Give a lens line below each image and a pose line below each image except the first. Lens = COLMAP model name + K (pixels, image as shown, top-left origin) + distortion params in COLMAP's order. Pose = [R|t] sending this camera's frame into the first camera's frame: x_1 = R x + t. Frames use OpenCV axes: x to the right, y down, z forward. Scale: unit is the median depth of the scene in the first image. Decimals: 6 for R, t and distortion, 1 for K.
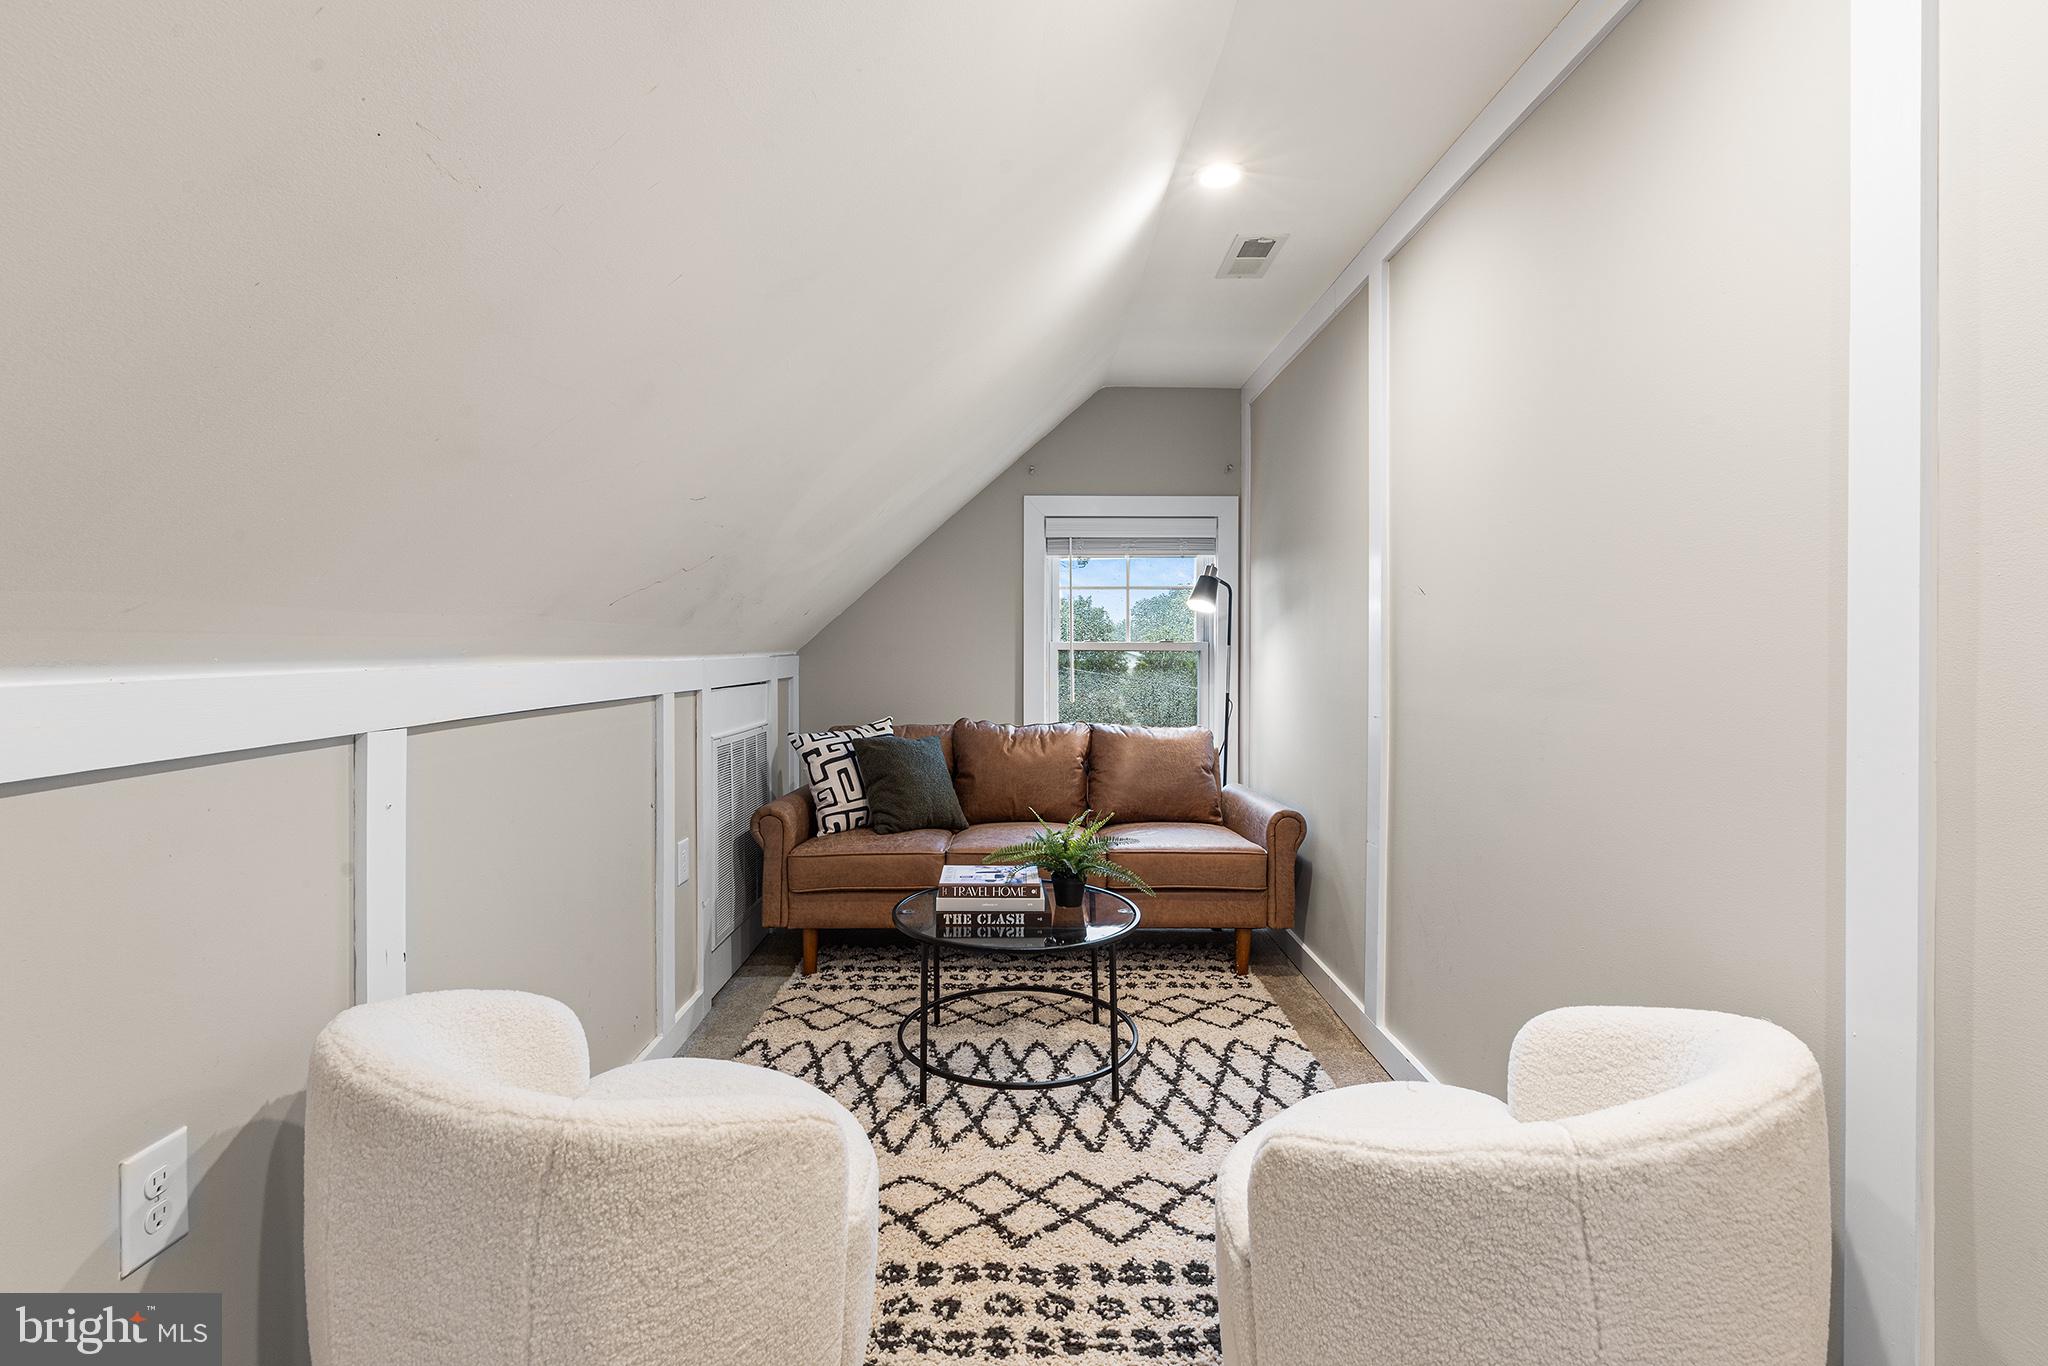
lens RADIAL K [[937.0, 0, 1012.9], [0, 937.0, 641.9], [0, 0, 1]] dist [0.002804, -0.001512]
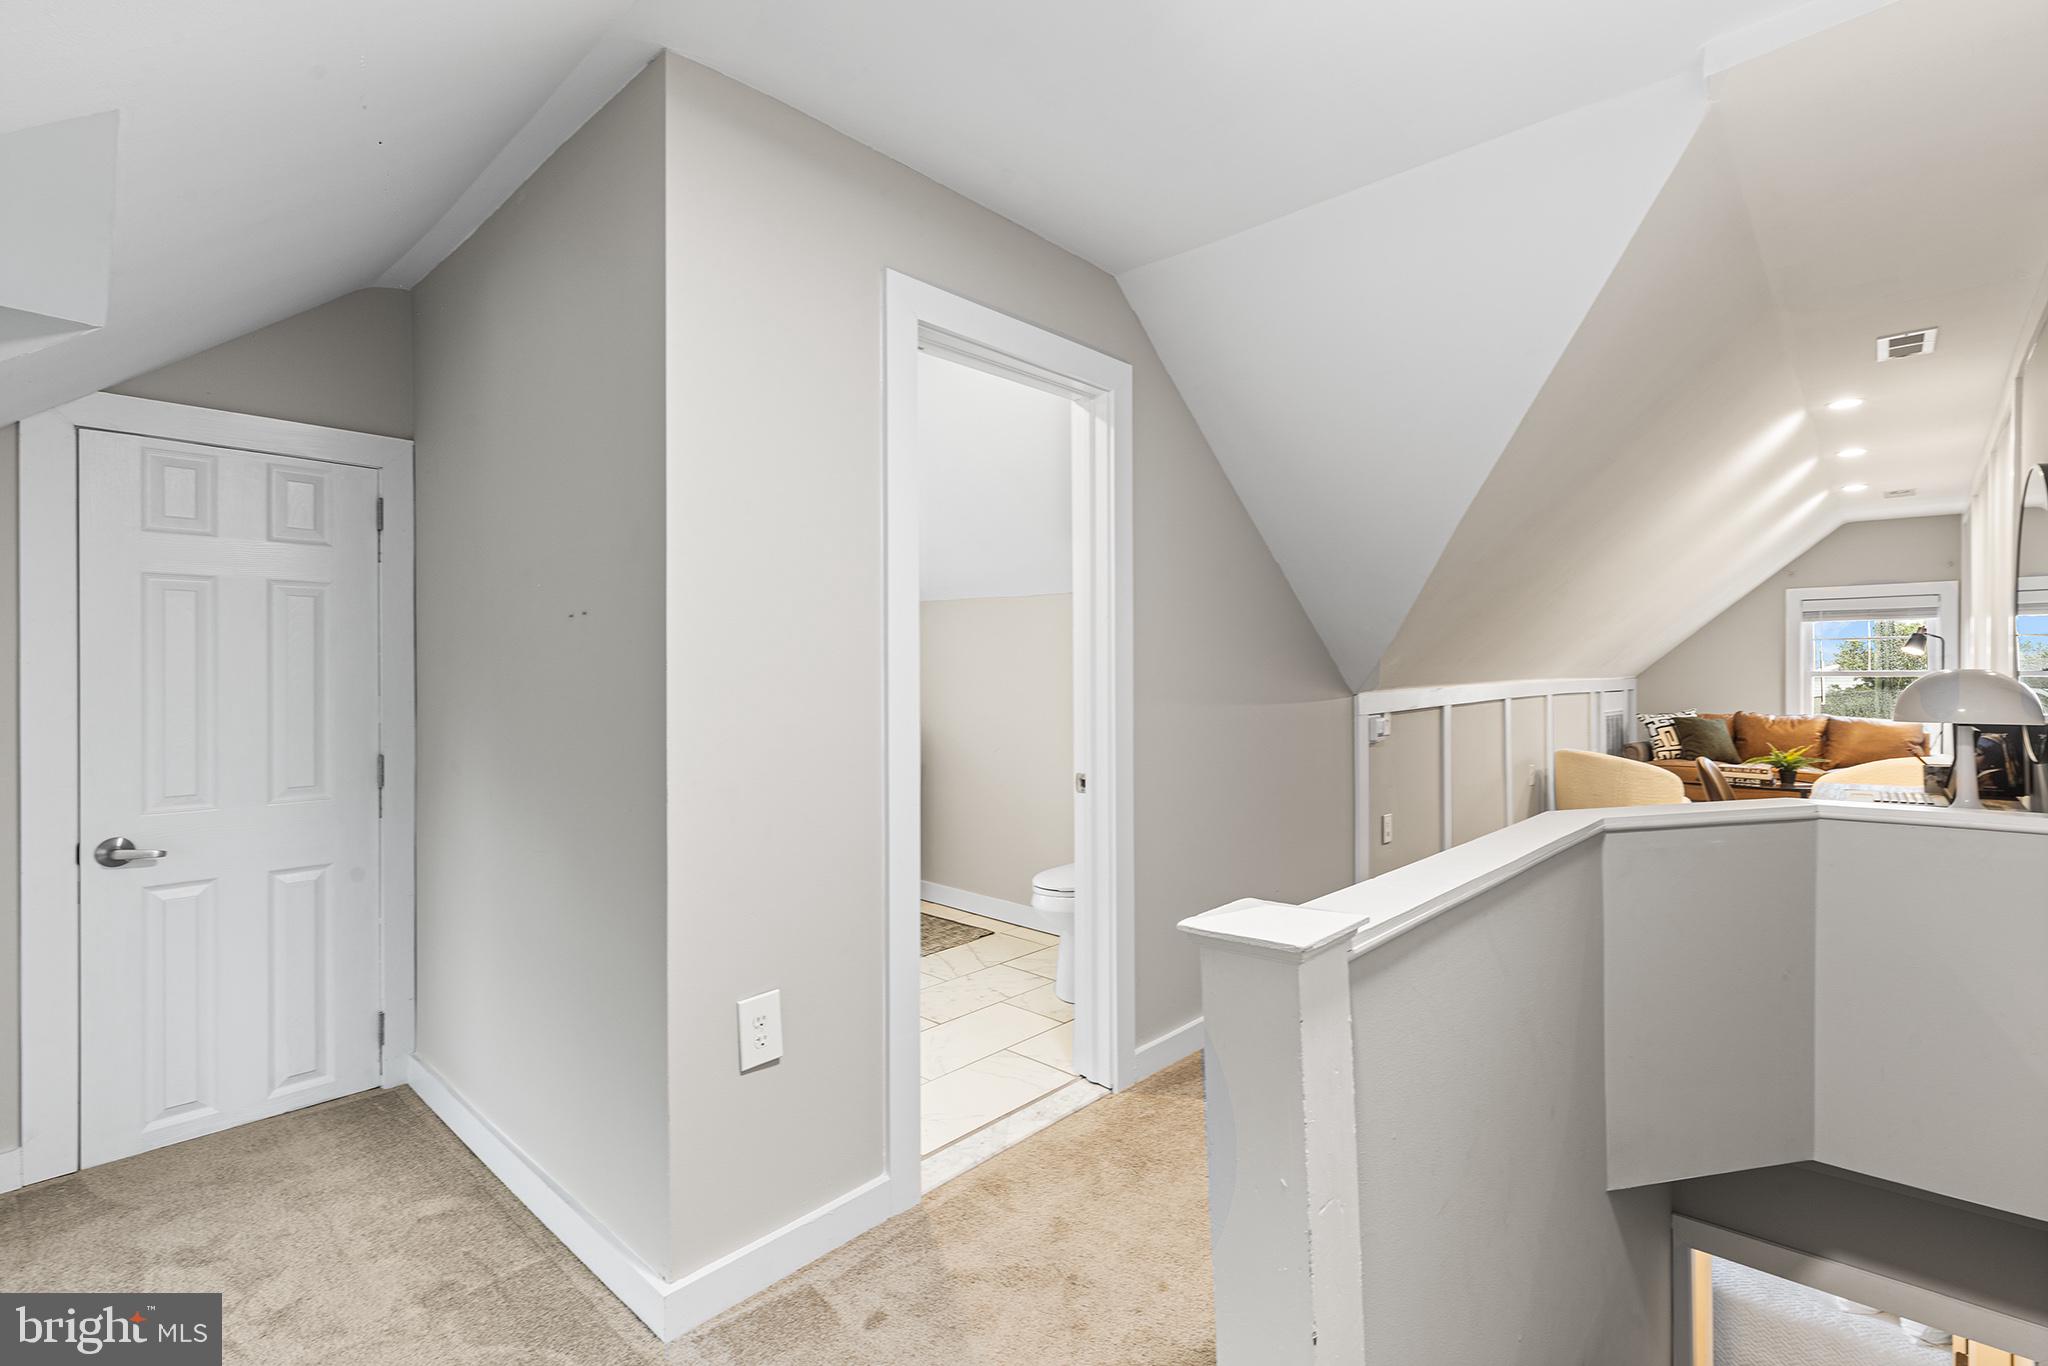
lens RADIAL K [[937.0, 0, 1018.0], [0, 937.0, 666.8], [0, 0, 1]] dist [0.002804, -0.001512]
pose [[0.728226, -0.003901, -0.685326, 0.200767], [0.005488, 0.999985, 0.000139, -0.018994], [0.685315, -0.003862, 0.728236, -1.530180]]
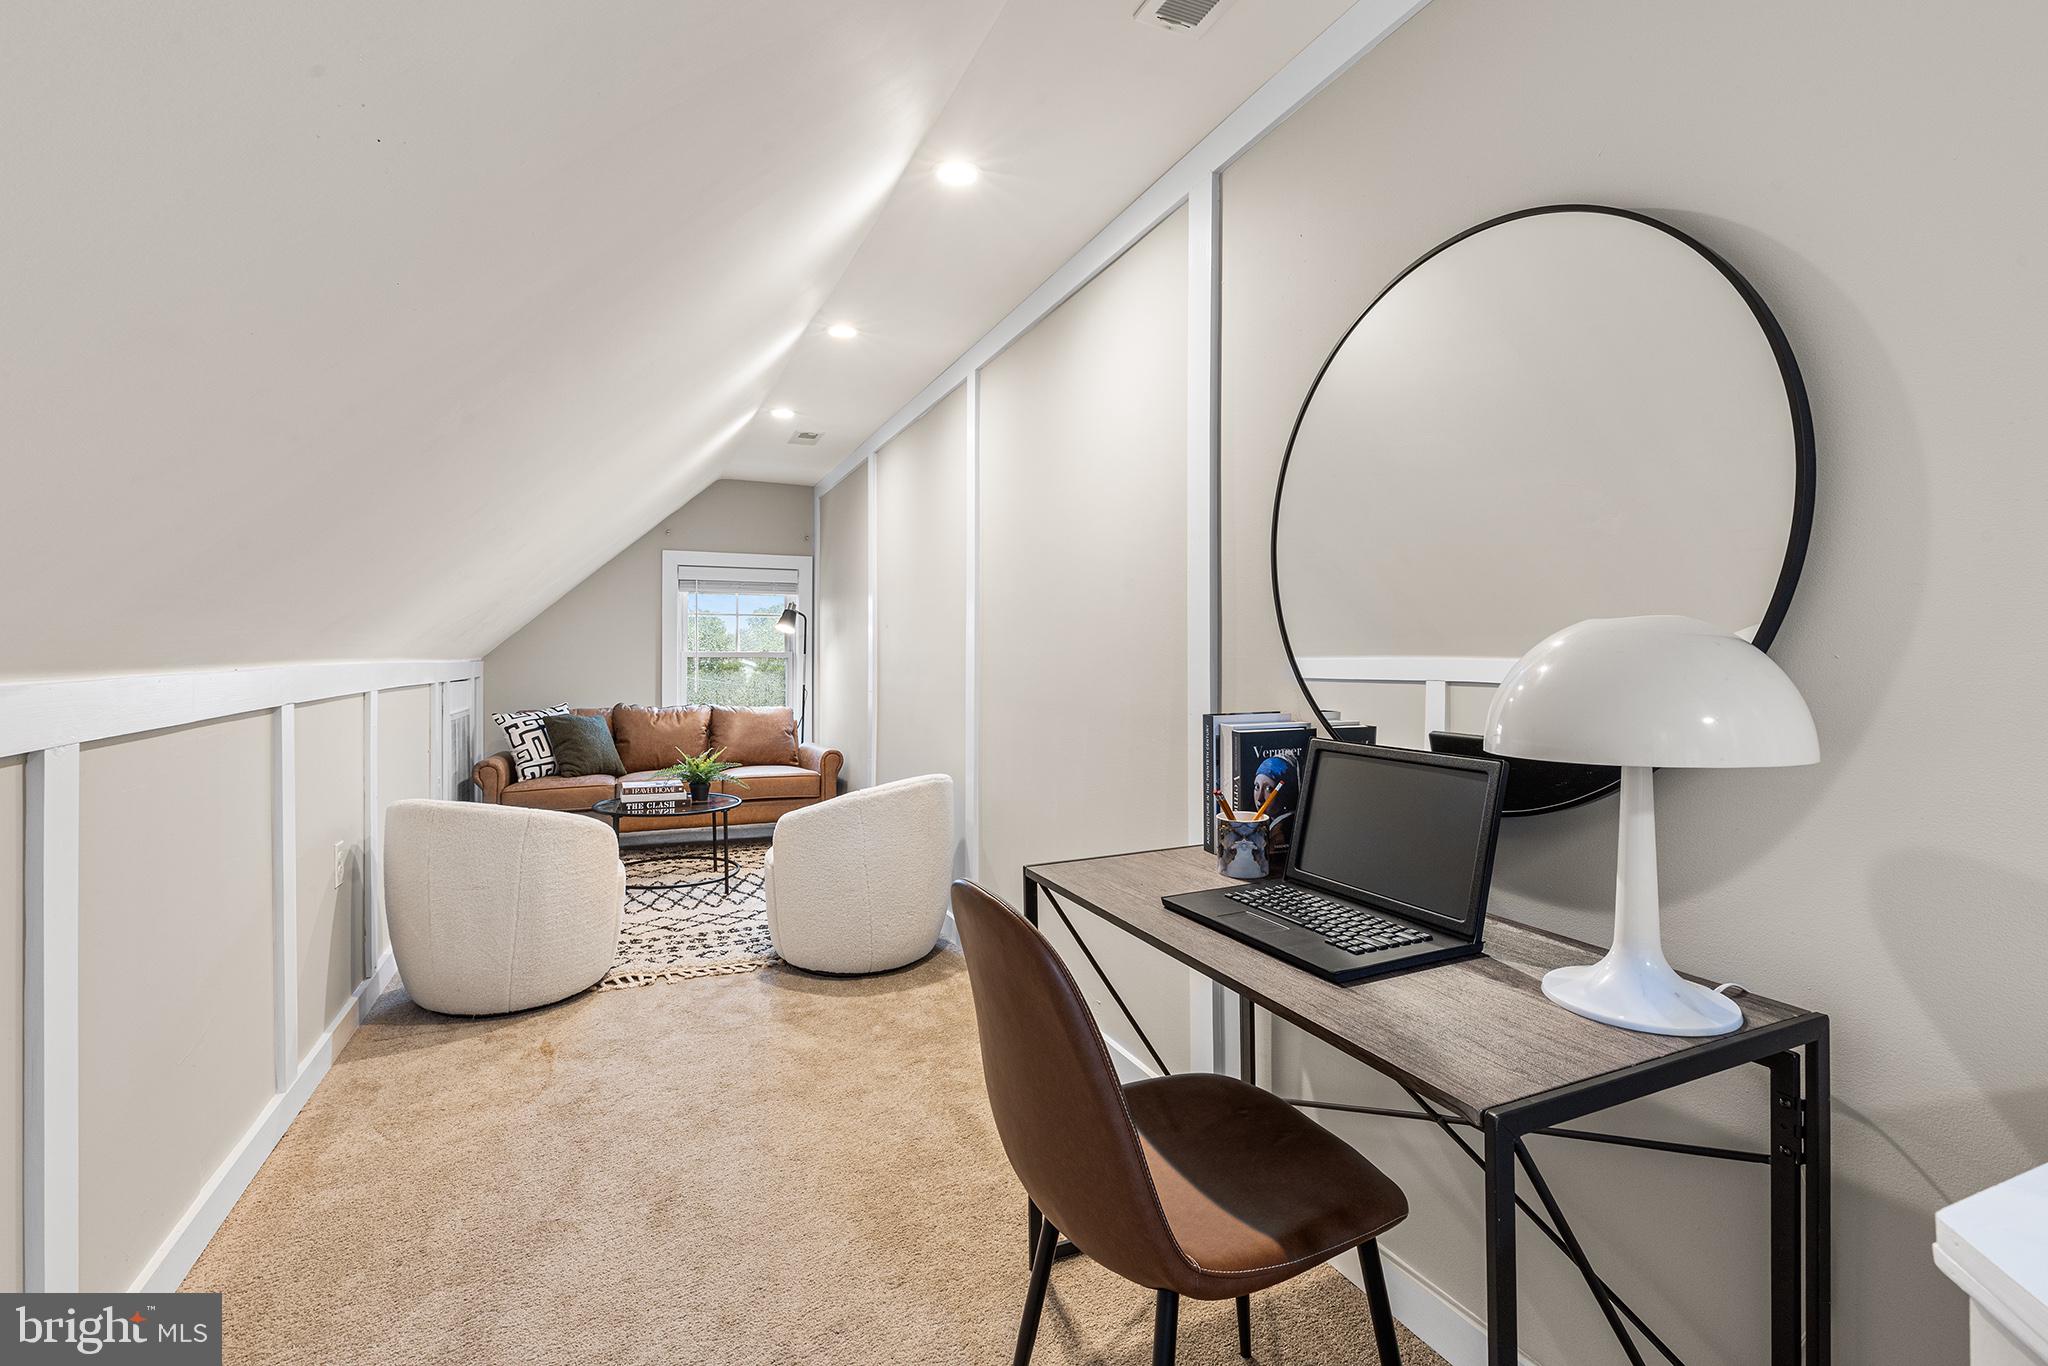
lens RADIAL K [[937.0, 0, 1014.4], [0, 937.0, 654.9], [0, 0, 1]] dist [0.002804, -0.001512]
pose [[0.920286, 0.001628, 0.391244, -0.063853], [-0.002577, 0.999995, 0.001900, 0.001739], [-0.391239, -0.002757, 0.920285, -0.635080]]
